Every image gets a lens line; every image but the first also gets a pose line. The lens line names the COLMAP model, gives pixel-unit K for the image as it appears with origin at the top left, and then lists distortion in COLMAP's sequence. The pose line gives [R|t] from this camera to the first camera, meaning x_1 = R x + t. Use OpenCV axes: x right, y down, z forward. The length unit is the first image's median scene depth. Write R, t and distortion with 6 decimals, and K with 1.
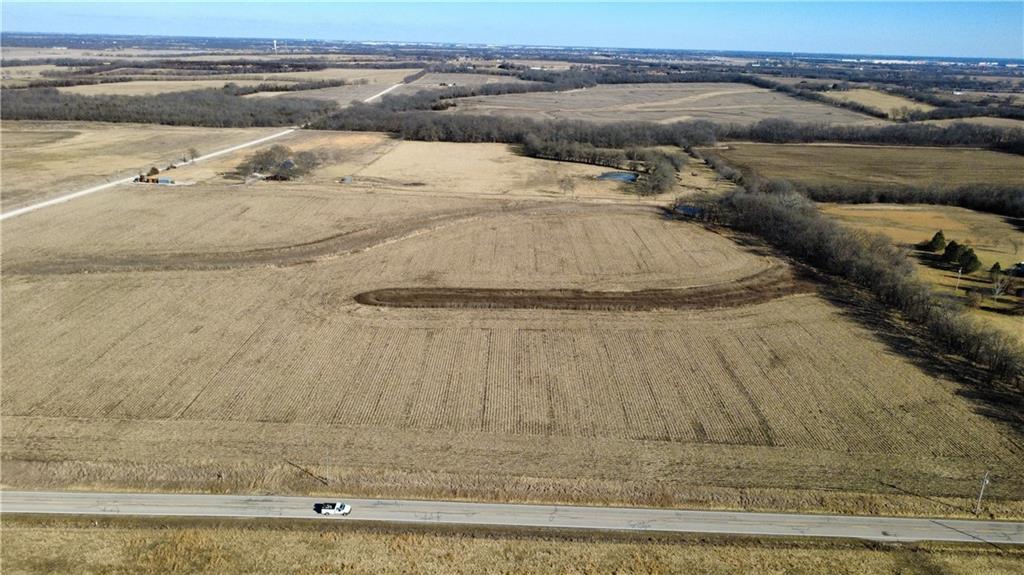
lens RADIAL K [[707.2, 0, 482.4], [0, 707.2, 286.6], [0, 0, 1]] dist [-0.003541, 0.000673]
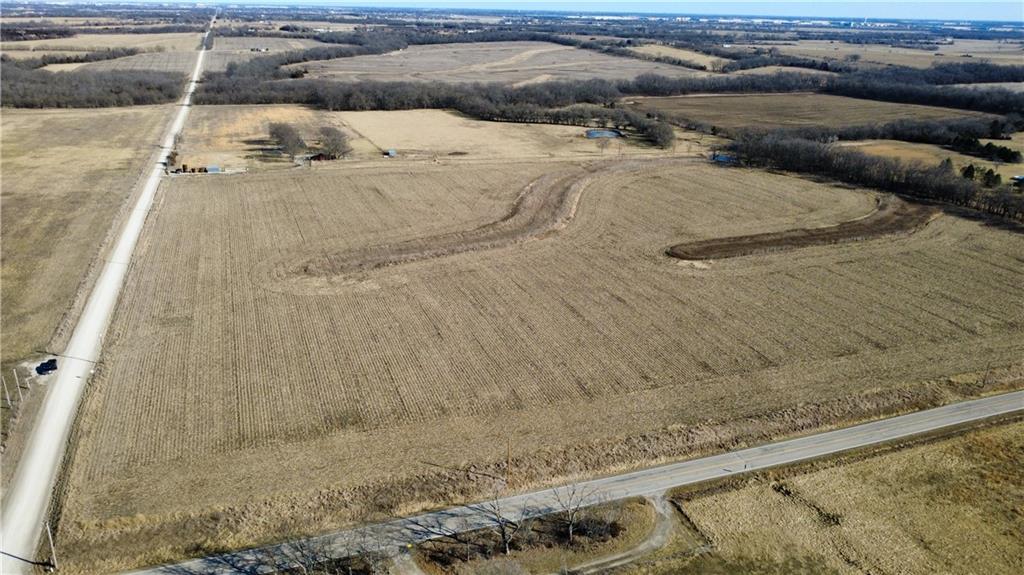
lens RADIAL K [[707.2, 0, 482.4], [0, 707.2, 286.6], [0, 0, 1]] dist [-0.003541, 0.000673]
pose [[0.938846, -0.131917, 0.318065, -0.135290], [0.115335, 0.990821, 0.070502, -0.008024], [-0.324446, -0.029506, 0.945444, 0.010785]]
